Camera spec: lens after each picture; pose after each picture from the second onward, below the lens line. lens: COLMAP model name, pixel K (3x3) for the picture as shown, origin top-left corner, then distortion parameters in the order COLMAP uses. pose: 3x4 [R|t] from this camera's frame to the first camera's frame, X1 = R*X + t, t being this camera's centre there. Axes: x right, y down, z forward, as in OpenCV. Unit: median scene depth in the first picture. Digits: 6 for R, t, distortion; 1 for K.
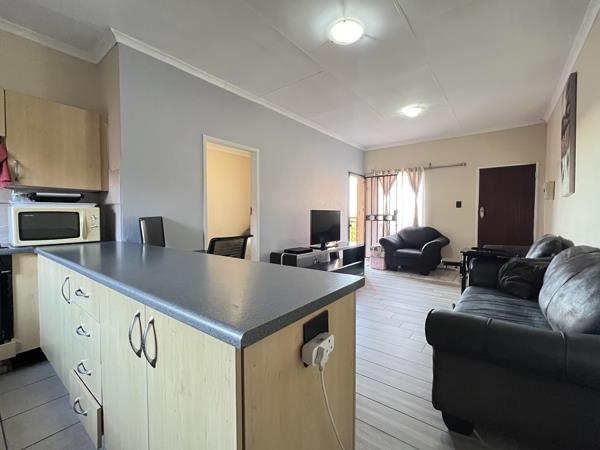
lens RADIAL K [[265.0, 0, 297.8], [0, 265.0, 224.8], [0, 0, 1]] dist [-0.003875, 0.000808]
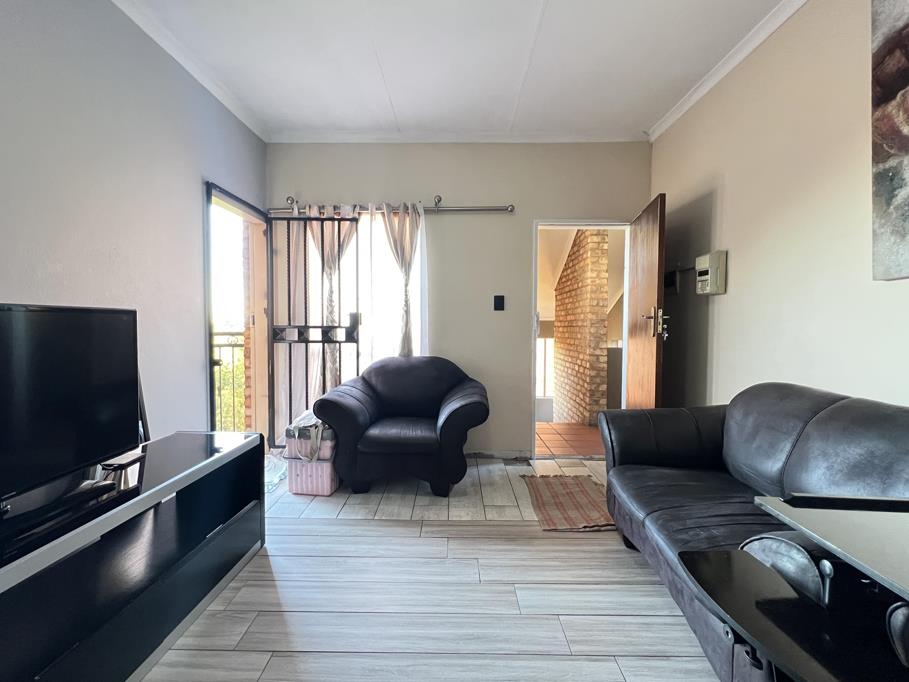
lens RADIAL K [[401.5, 0, 449.9], [0, 401.5, 335.9], [0, 0, 1]] dist [-0.003875, 0.000808]
pose [[0.801796, -0.015102, 0.597407, 0.069660], [0.017397, 0.999847, 0.001926, -0.011727], [-0.597344, 0.008848, 0.801936, 0.237036]]
